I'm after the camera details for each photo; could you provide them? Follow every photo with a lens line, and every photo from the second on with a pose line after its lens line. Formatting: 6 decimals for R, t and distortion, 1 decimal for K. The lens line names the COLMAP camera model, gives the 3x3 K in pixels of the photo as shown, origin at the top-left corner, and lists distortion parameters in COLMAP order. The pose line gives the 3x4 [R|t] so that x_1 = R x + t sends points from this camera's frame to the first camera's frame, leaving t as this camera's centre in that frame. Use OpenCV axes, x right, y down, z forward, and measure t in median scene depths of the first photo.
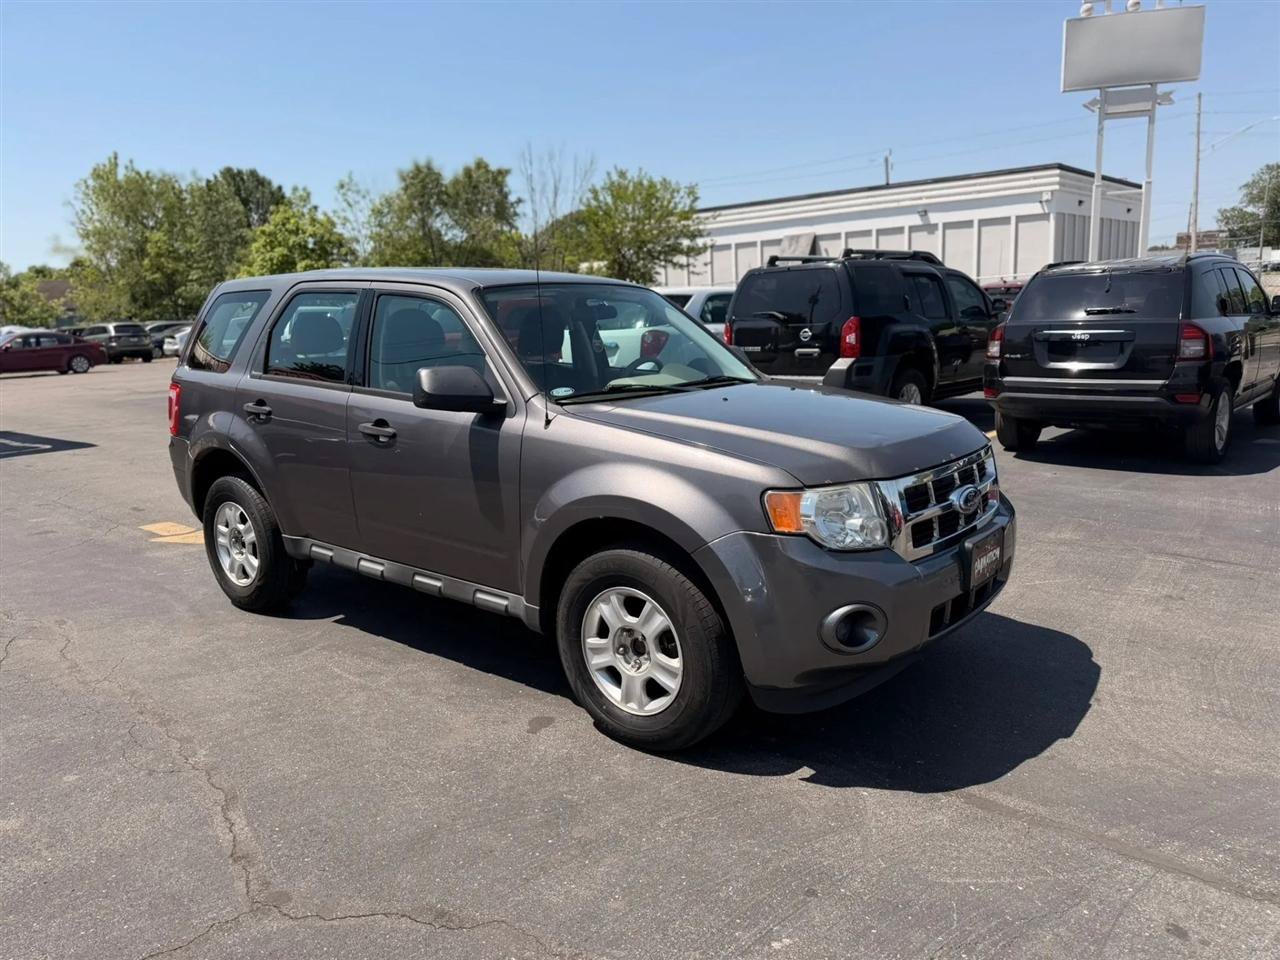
lens RADIAL K [[905.8, 0, 645.7], [0, 905.8, 486.2], [0, 0, 1]] dist [0.033750, -0.046043]
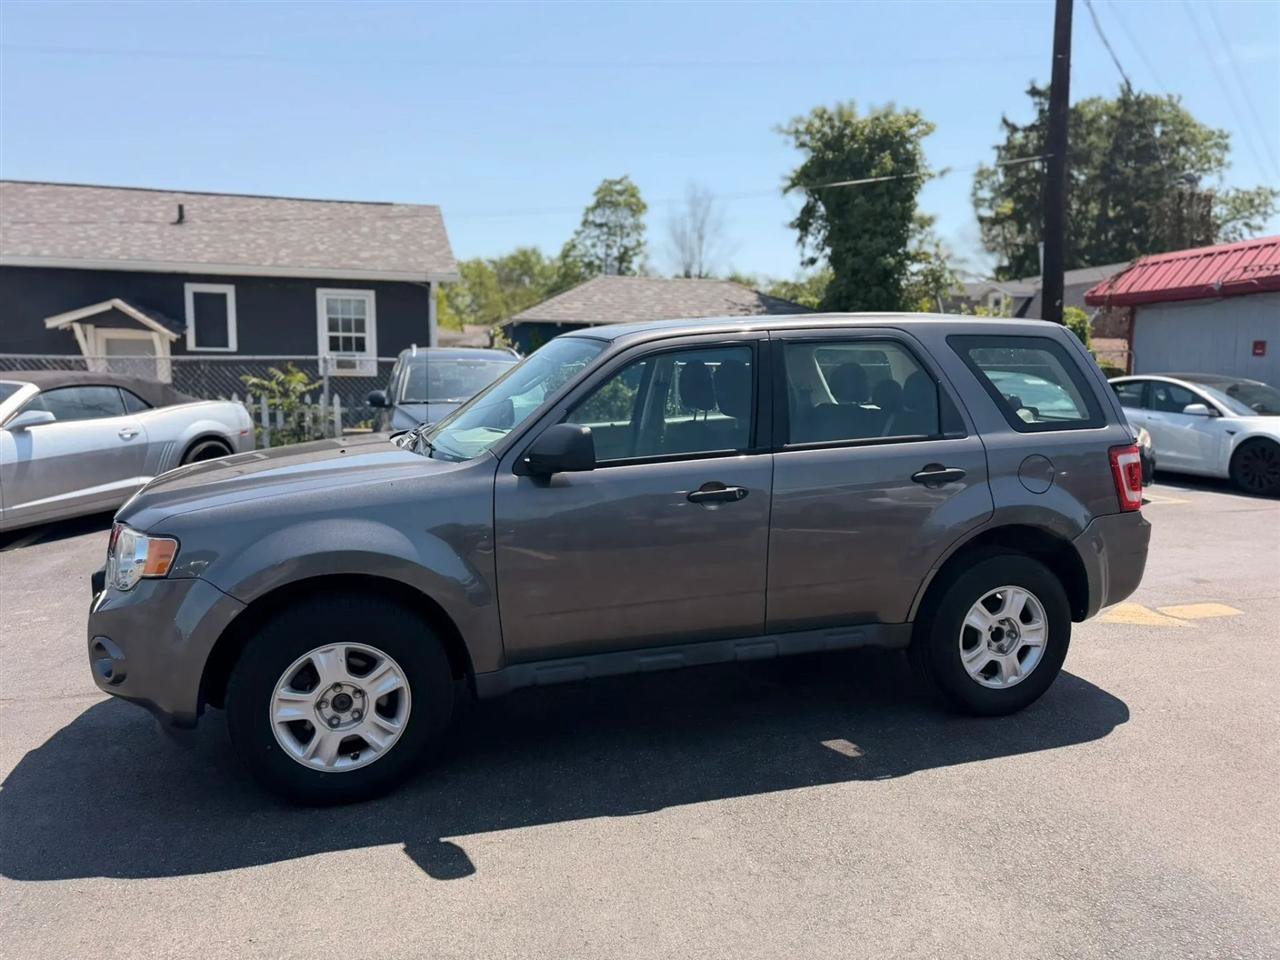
lens RADIAL K [[905.8, 0, 644.5], [0, 905.8, 484.3], [0, 0, 1]] dist [0.033750, -0.046043]
pose [[-0.556635, 0.137901, -0.819232, 0.555880], [-0.152244, 0.952493, 0.263777, -0.270485], [0.816688, 0.271551, -0.509197, 1.273812]]
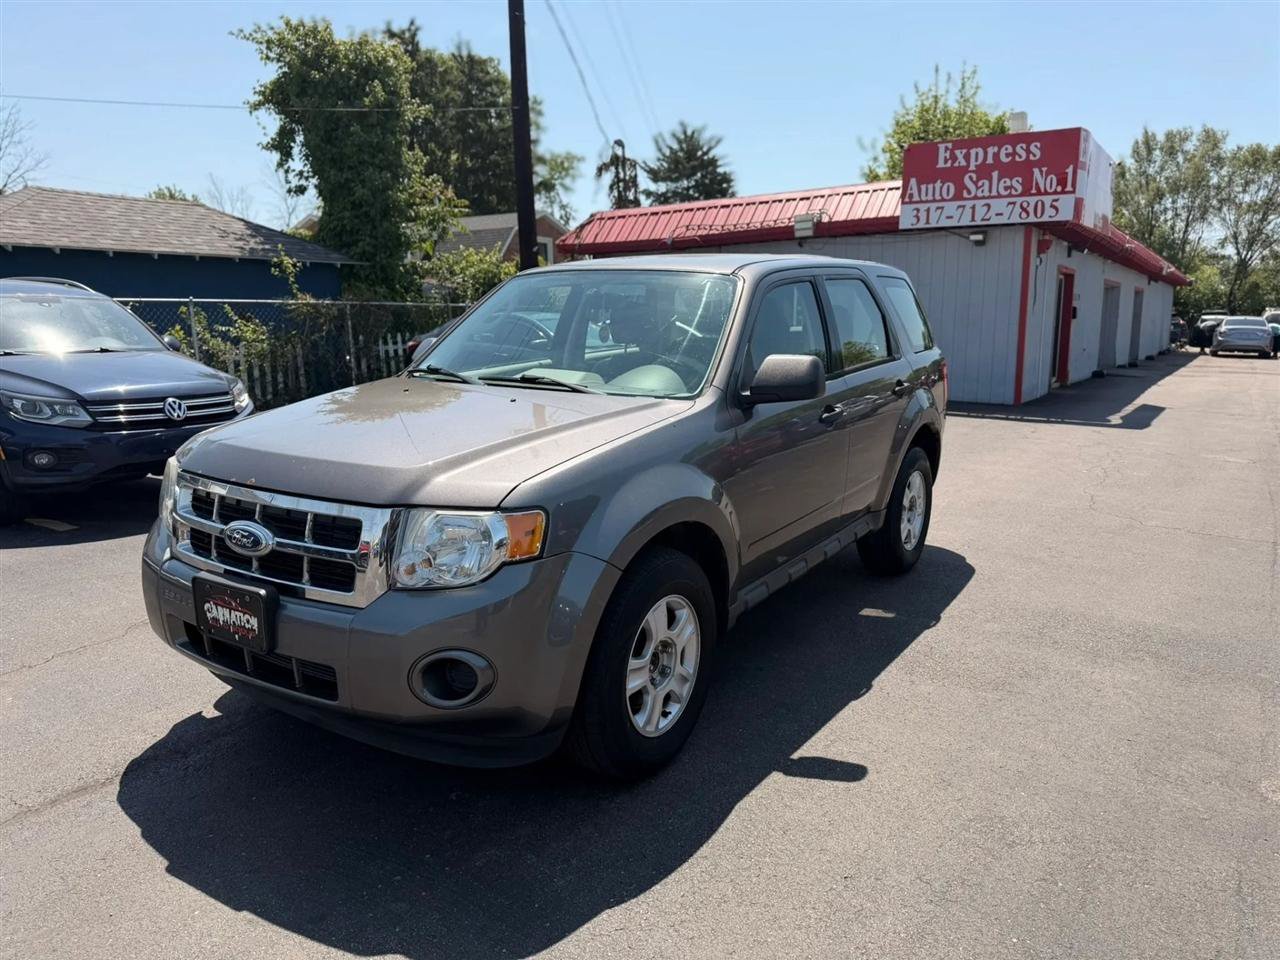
lens RADIAL K [[905.8, 0, 648.0], [0, 905.8, 491.3], [0, 0, 1]] dist [0.033750, -0.046043]
pose [[0.103421, 0.228694, -0.967989, 0.711413], [-0.204715, 0.957266, 0.204288, -0.161076], [0.973343, 0.177034, 0.145818, 0.746237]]
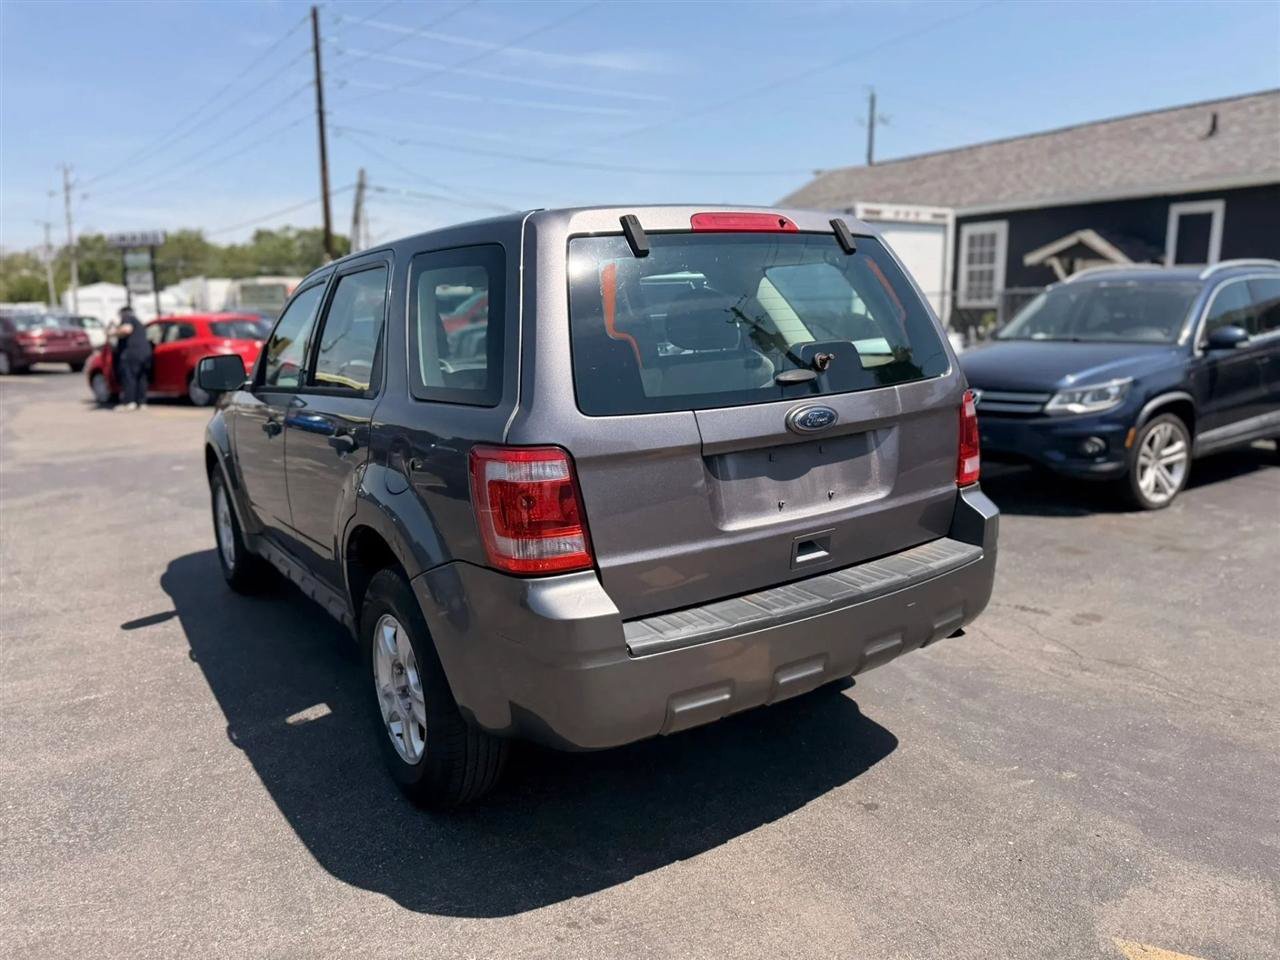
lens RADIAL K [[905.8, 0, 641.2], [0, 905.8, 482.1], [0, 0, 1]] dist [0.033750, -0.046043]
pose [[-0.953548, 0.001102, 0.301240, -0.487537], [0.114856, 0.925785, 0.360180, -0.281958], [-0.278487, 0.378048, -0.882907, 1.546735]]
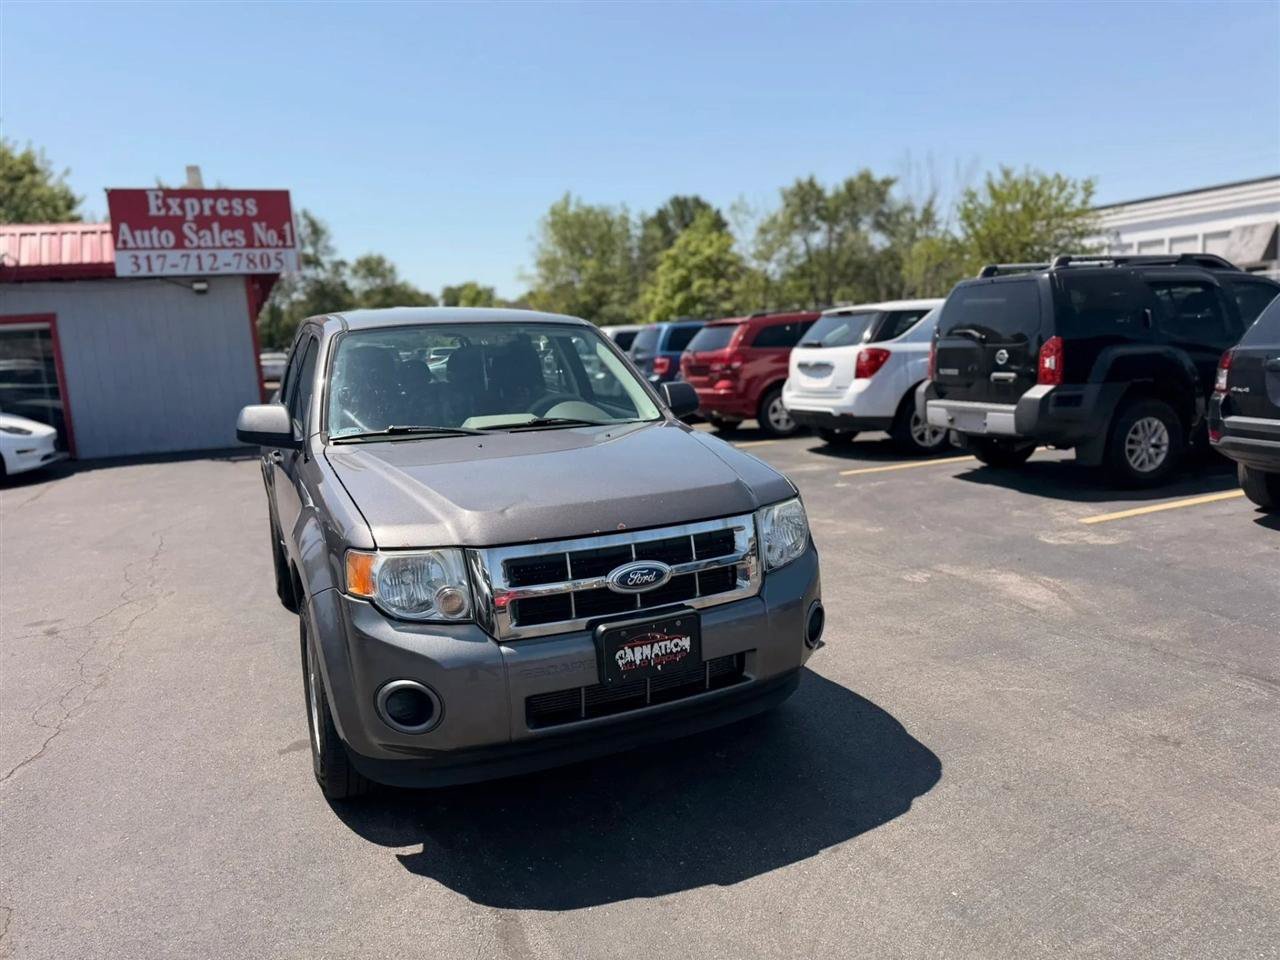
lens RADIAL K [[905.8, 0, 648.0], [0, 905.8, 474.0], [0, 0, 1]] dist [0.033750, -0.046043]
pose [[0.894068, 0.059043, -0.444023, 0.450429], [-0.069231, 0.997578, -0.006751, -0.047408], [0.442549, 0.036776, 0.895990, 0.142627]]
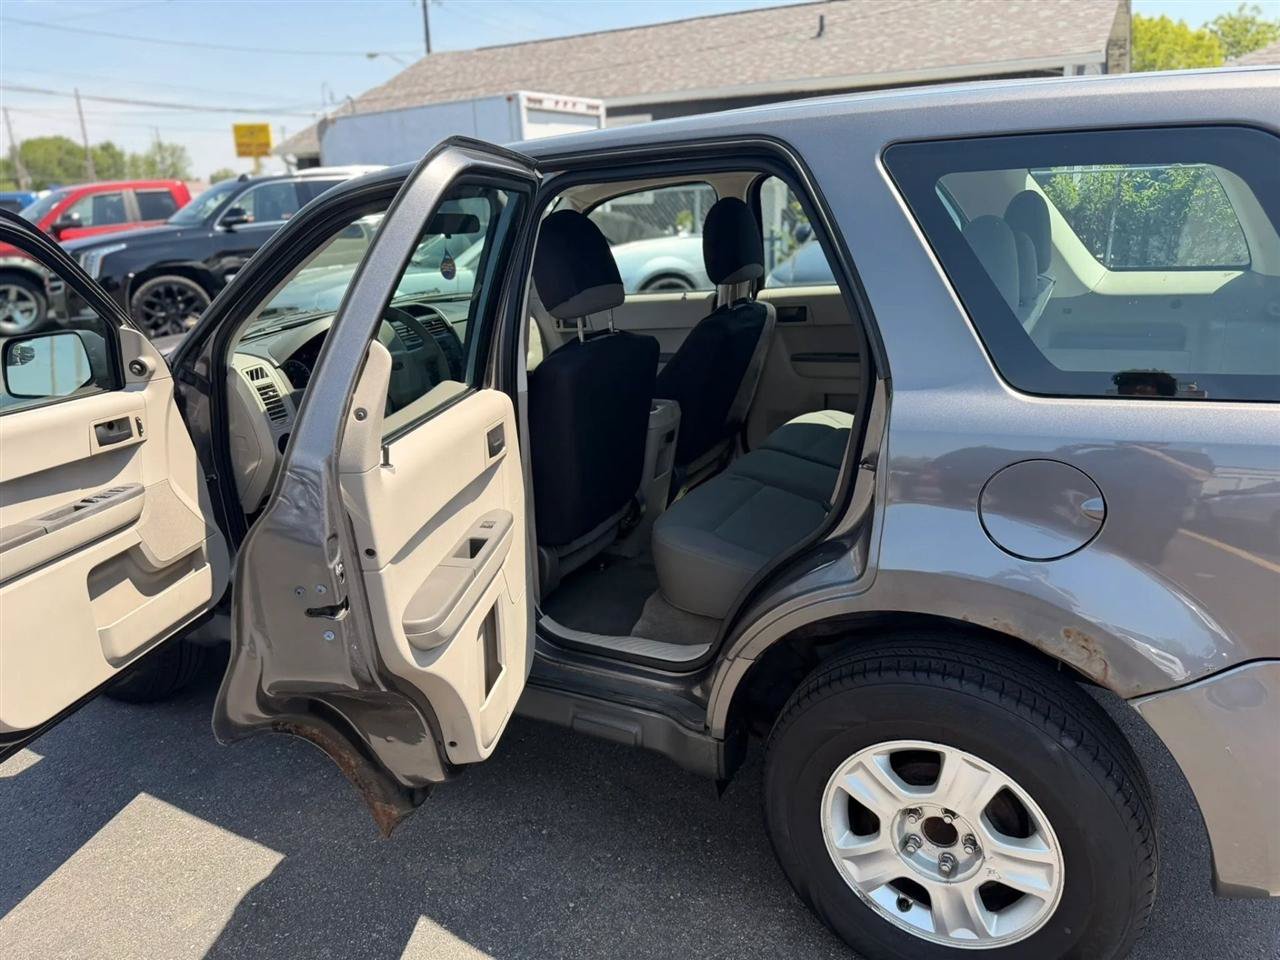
lens RADIAL K [[905.8, 0, 639.6], [0, 905.8, 479.9], [0, 0, 1]] dist [0.033750, -0.046043]
pose [[-0.981184, 0.126742, -0.145649, -0.059243], [0.039551, 0.870318, 0.490900, -0.286000], [0.188979, 0.475903, -0.858955, 1.372200]]
